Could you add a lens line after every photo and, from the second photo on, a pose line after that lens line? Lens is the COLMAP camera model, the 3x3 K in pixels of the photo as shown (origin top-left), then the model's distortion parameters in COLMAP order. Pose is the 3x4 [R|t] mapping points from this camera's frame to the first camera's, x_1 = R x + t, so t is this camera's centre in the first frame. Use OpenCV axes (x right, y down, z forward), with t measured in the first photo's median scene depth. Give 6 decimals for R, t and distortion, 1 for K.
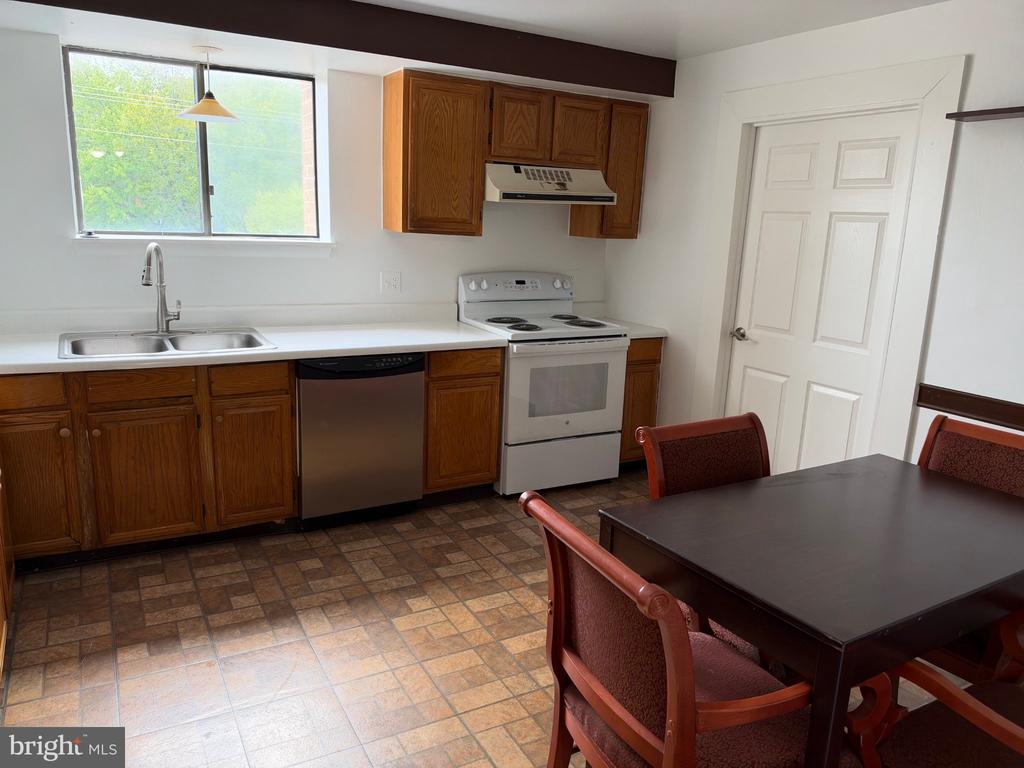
lens RADIAL K [[746.9, 0, 512.0], [0, 746.9, 384.0], [0, 0, 1]] dist [0.074691, -0.086741]
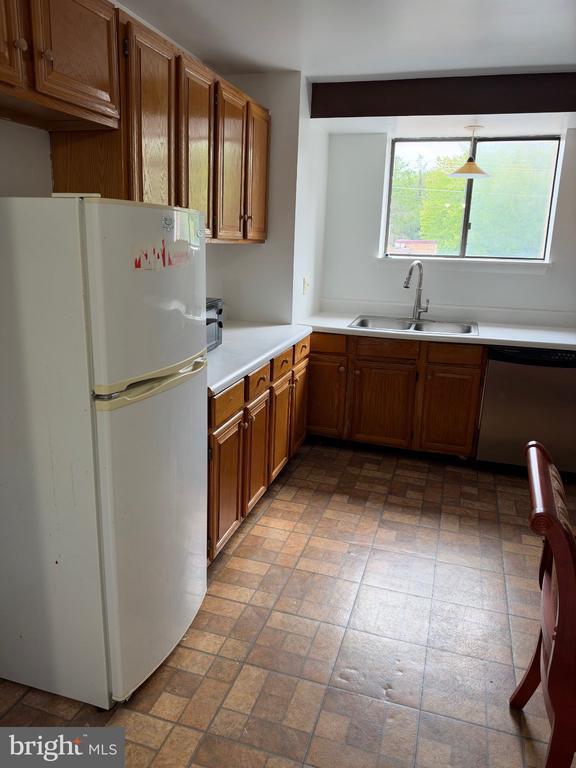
lens RADIAL K [[560.1, 0, 288.0], [0, 560.1, 384.0], [0, 0, 1]] dist [0.074691, -0.086741]
pose [[0.700235, 0.165439, -0.694478, 0.199661], [-0.157331, 0.984623, 0.075922, 0.017934], [0.696360, 0.056100, 0.715497, -0.003908]]
